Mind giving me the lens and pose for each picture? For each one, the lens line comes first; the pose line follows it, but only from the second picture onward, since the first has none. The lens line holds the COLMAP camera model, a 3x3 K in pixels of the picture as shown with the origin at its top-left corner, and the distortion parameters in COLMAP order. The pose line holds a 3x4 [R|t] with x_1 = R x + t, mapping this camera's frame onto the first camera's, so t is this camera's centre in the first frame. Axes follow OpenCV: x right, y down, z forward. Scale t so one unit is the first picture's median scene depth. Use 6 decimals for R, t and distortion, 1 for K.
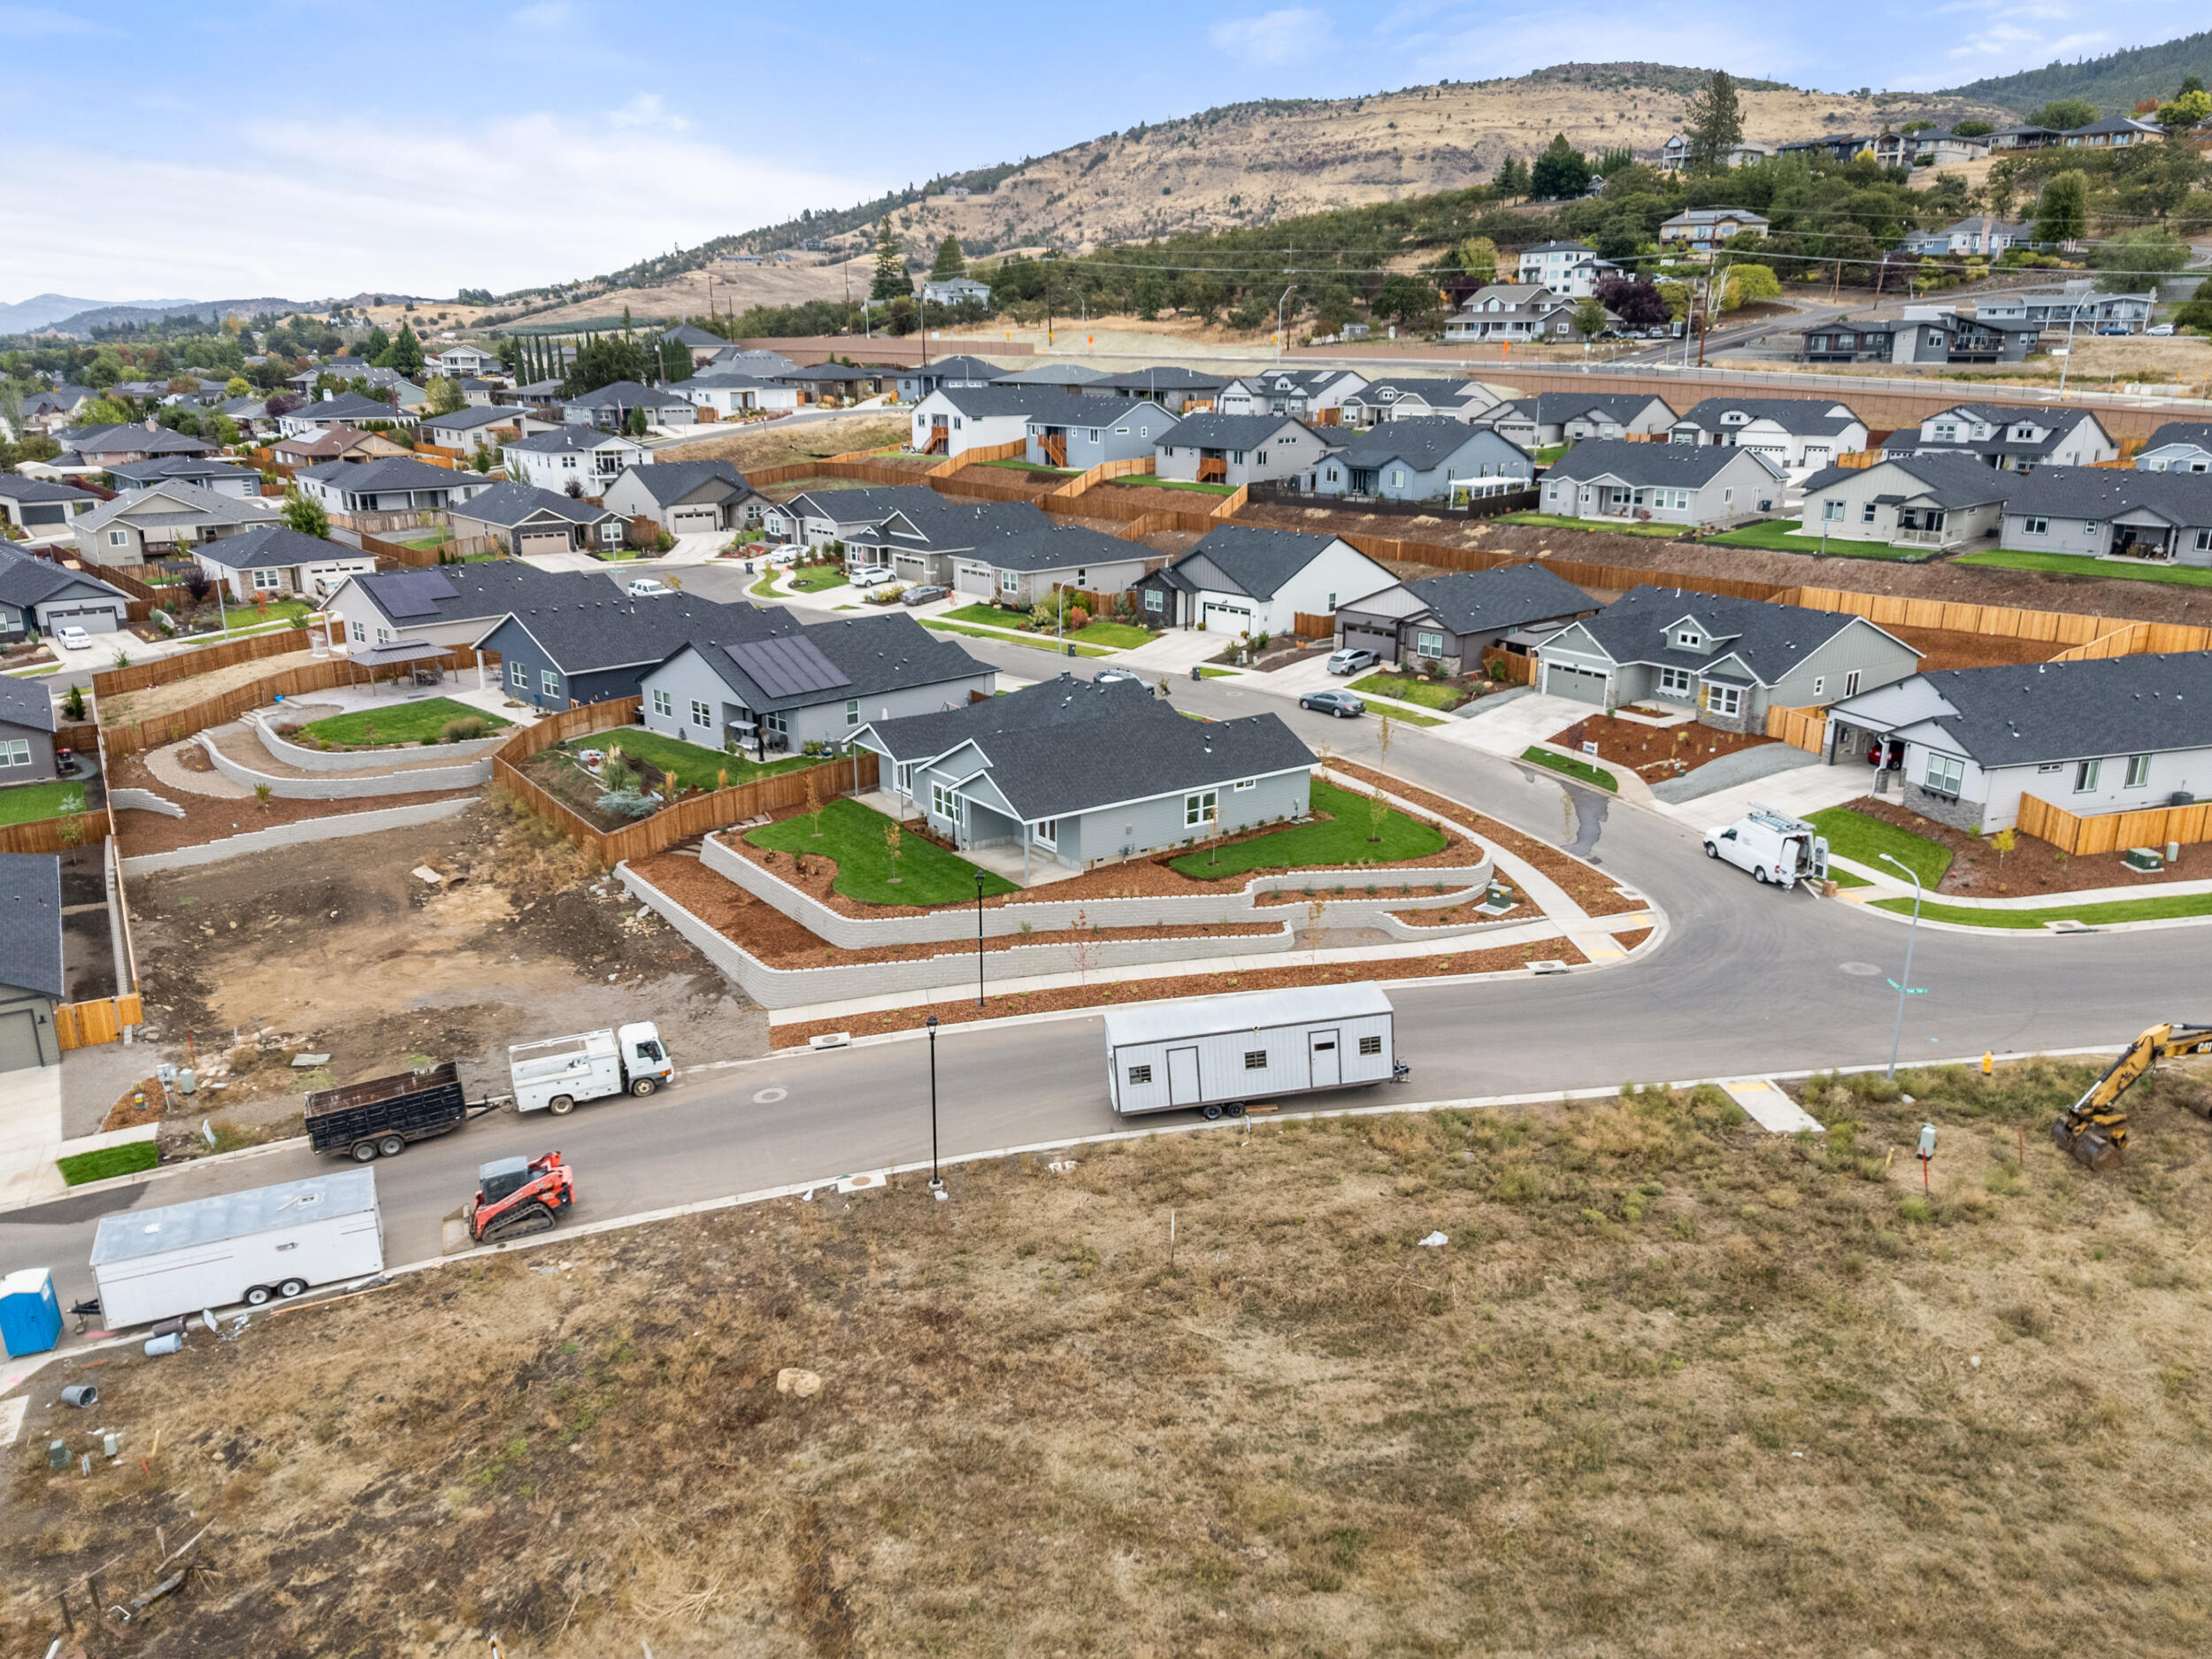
lens RADIAL K [[1619.3, 0, 1107.7], [0, 1619.3, 826.8], [0, 0, 1]] dist [0.063352, -0.059019]
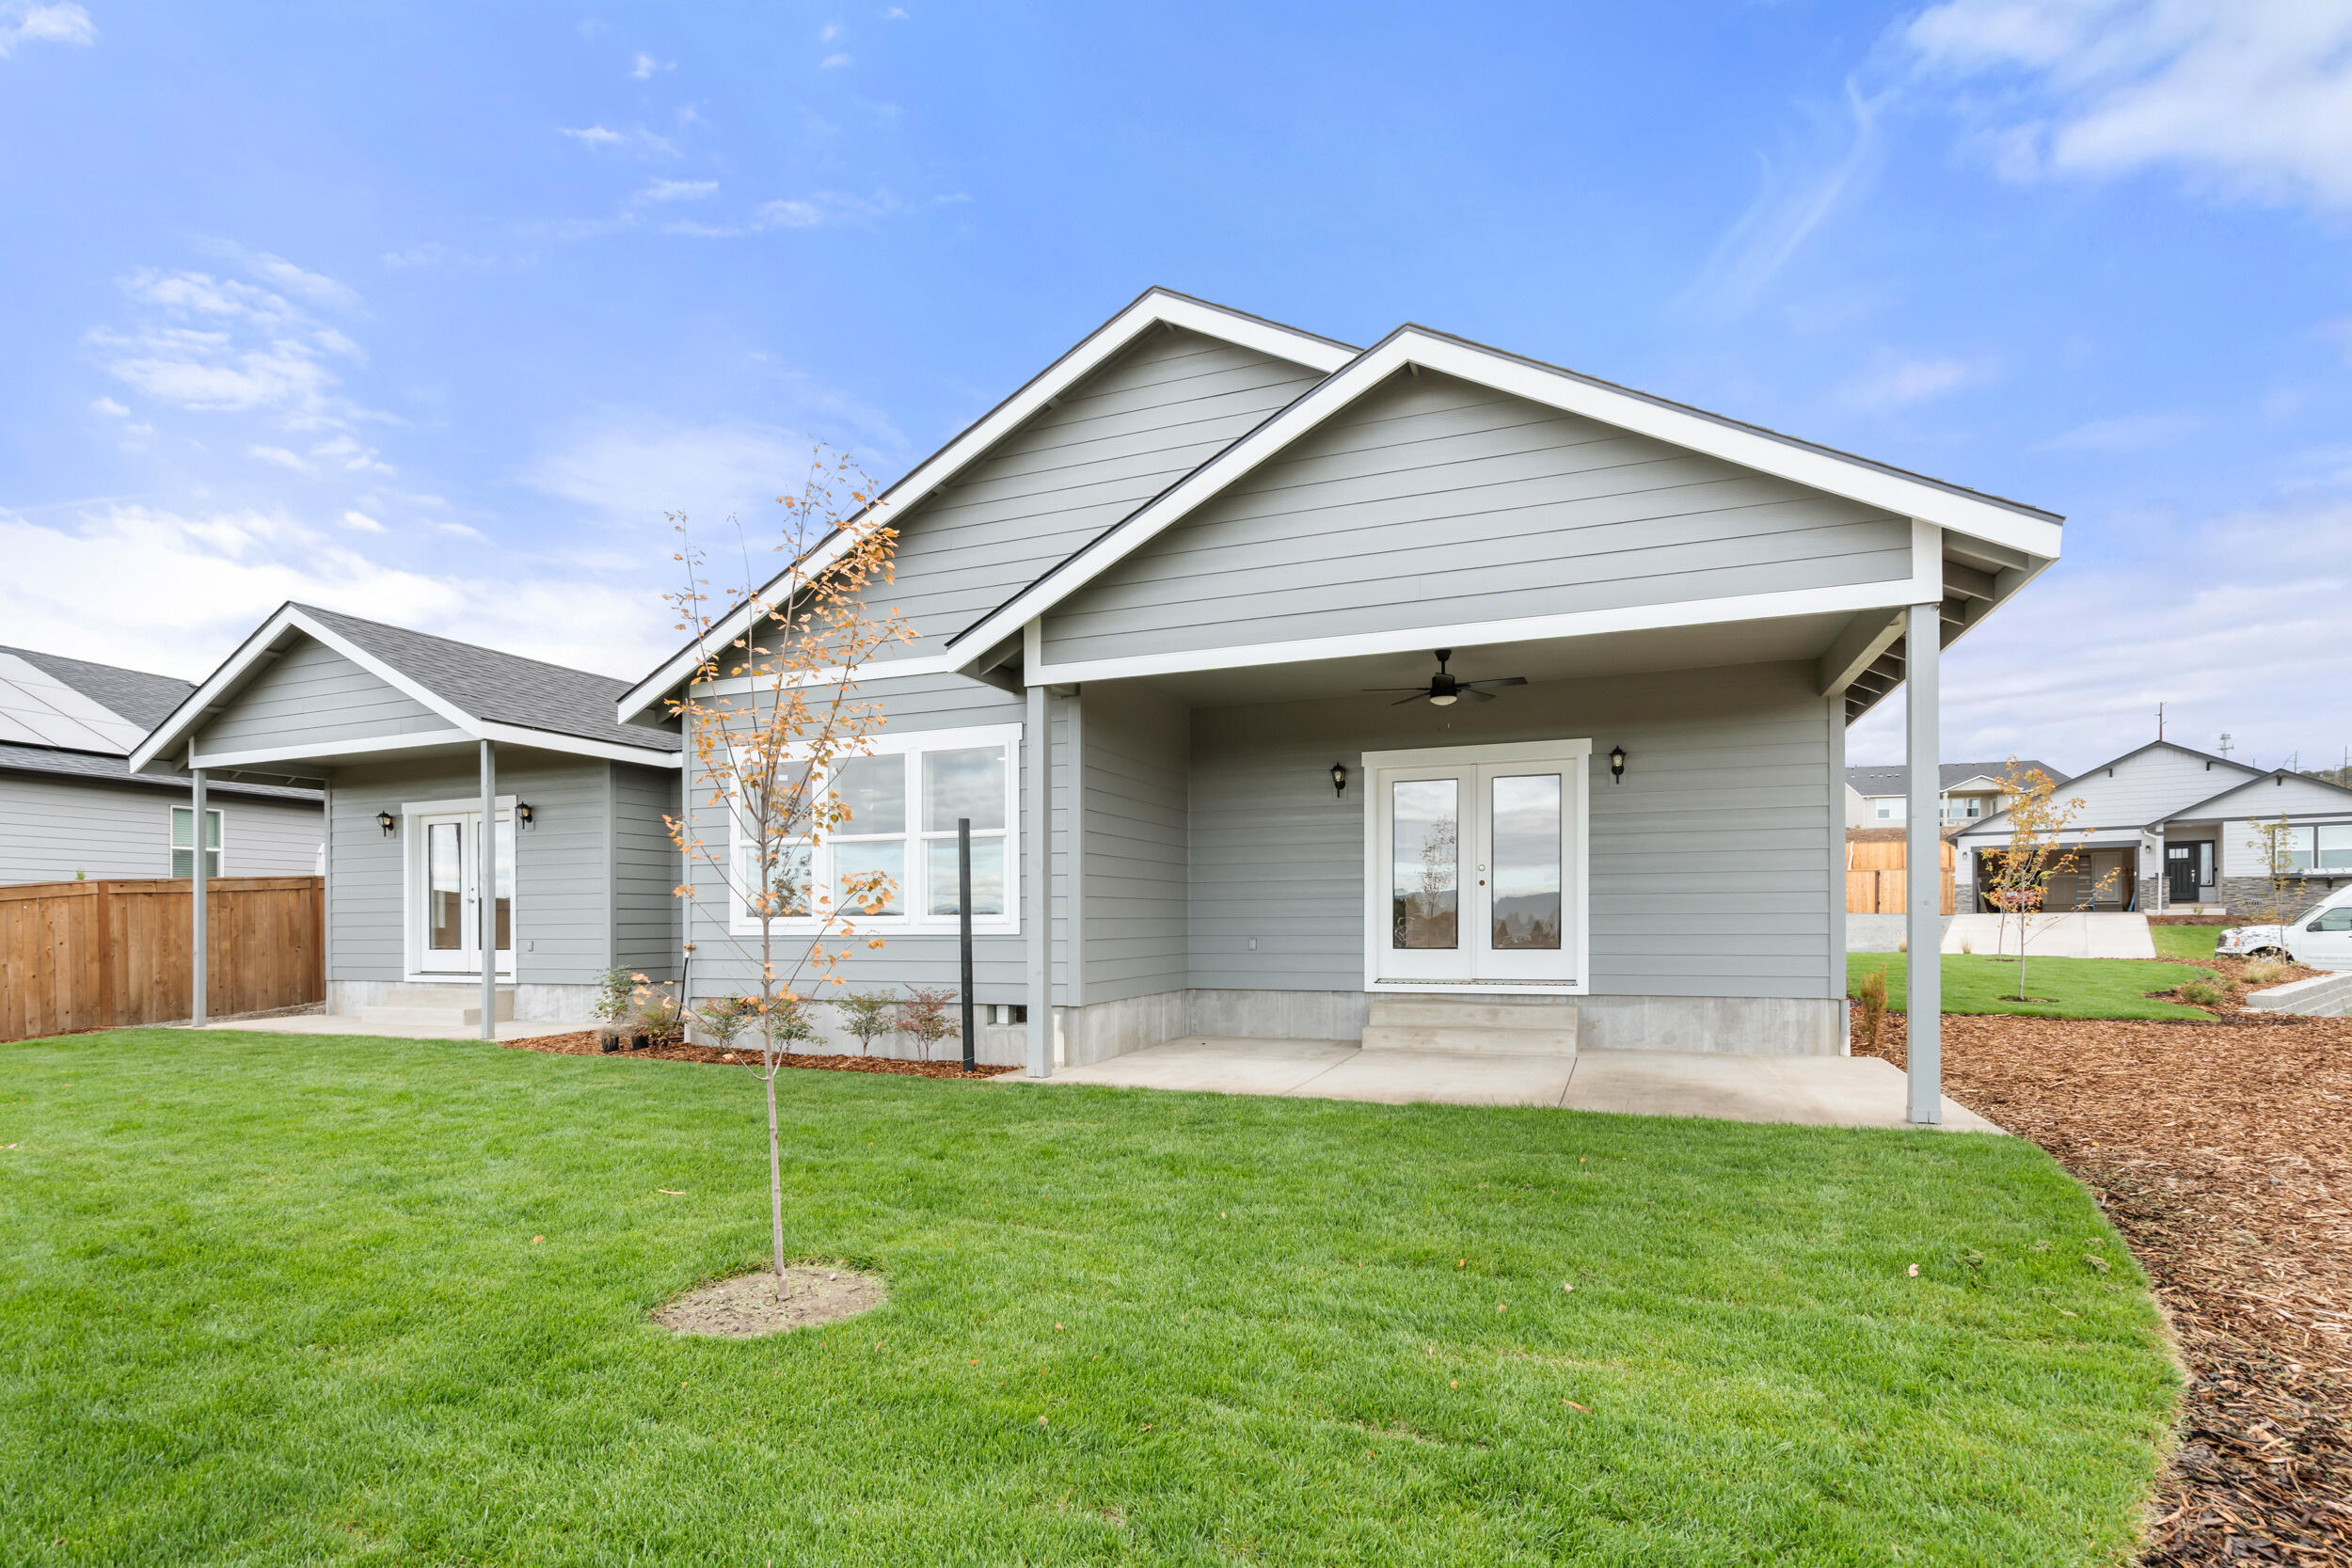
lens RADIAL K [[1098.0, 0, 1180.3], [0, 1098.0, 928.5], [0, 0, 1]] dist [-0.000924, -0.000103]
pose [[0.844835, -0.013704, 0.534851, -0.054910], [0.164132, 0.958108, -0.234710, 0.011972], [-0.509229, 0.286078, 0.811693, 0.362141]]
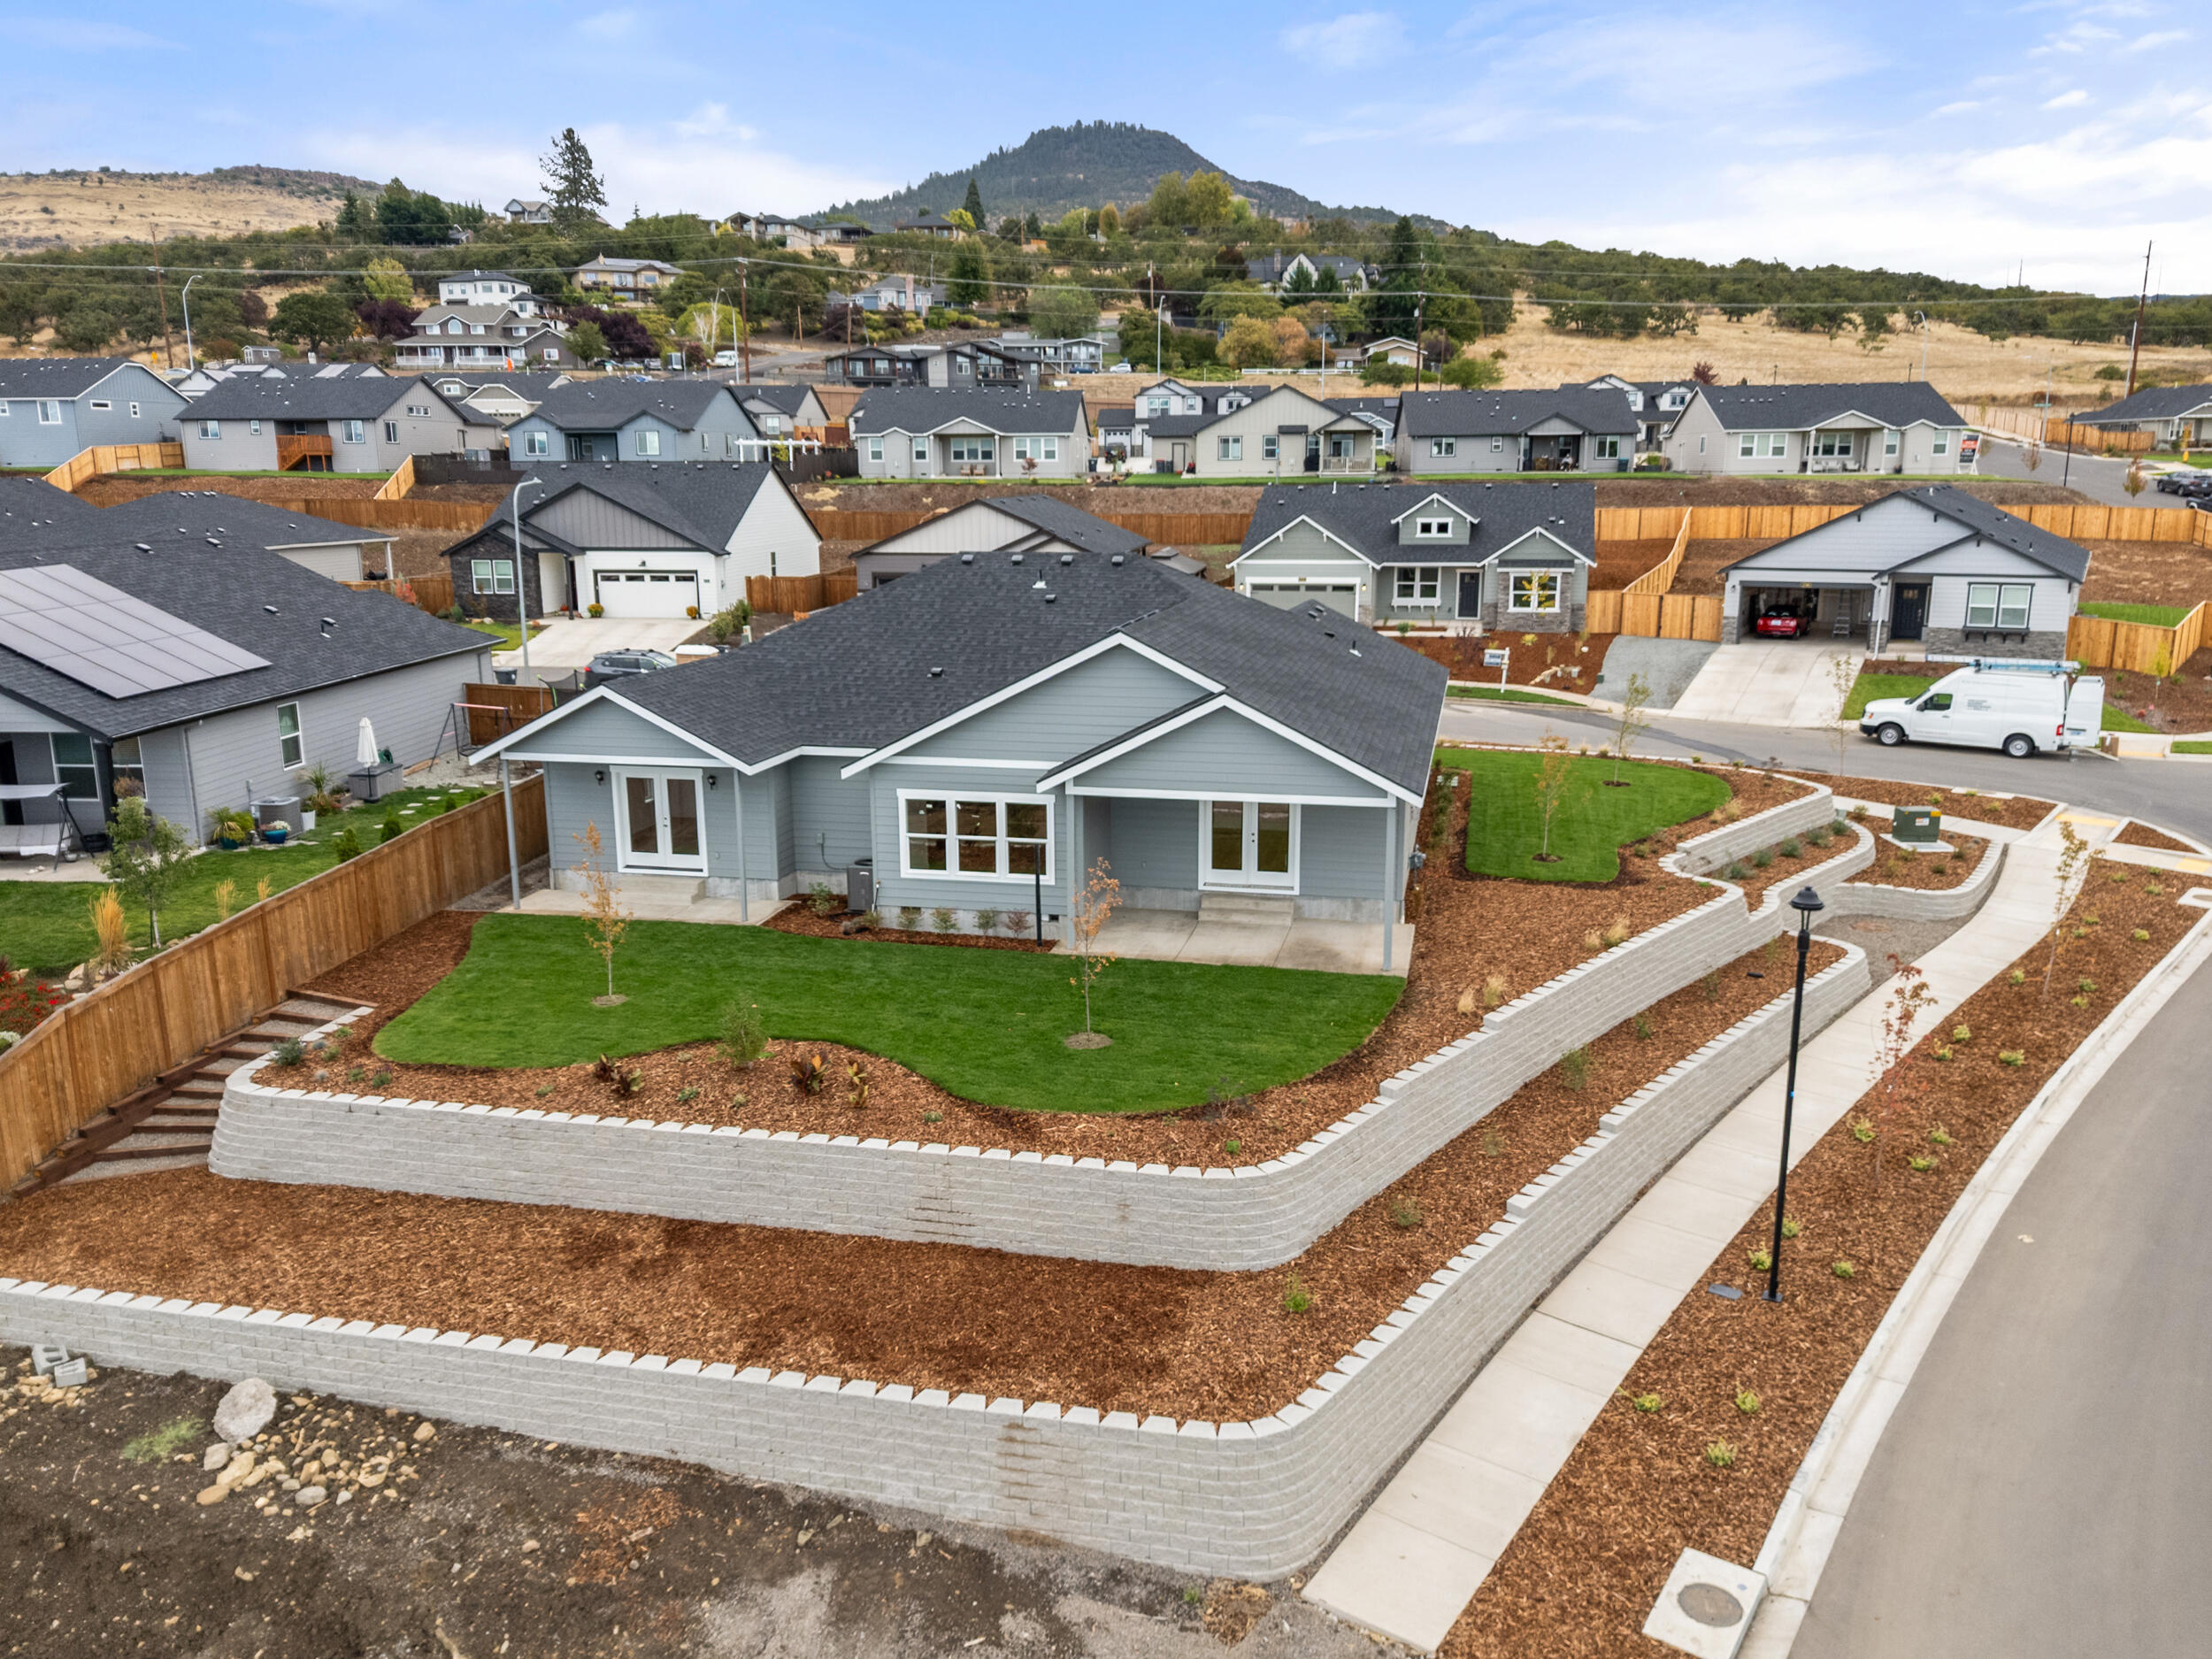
lens RADIAL K [[1634.7, 0, 1106.0], [0, 1634.7, 829.5], [0, 0, 1]] dist [0.057980, -0.045143]
pose [[0.753482, -0.148115, 0.640567, -0.132161], [0.196225, 0.980550, -0.004086, -0.003386], [-0.627503, 0.128774, 0.767891, 0.278603]]
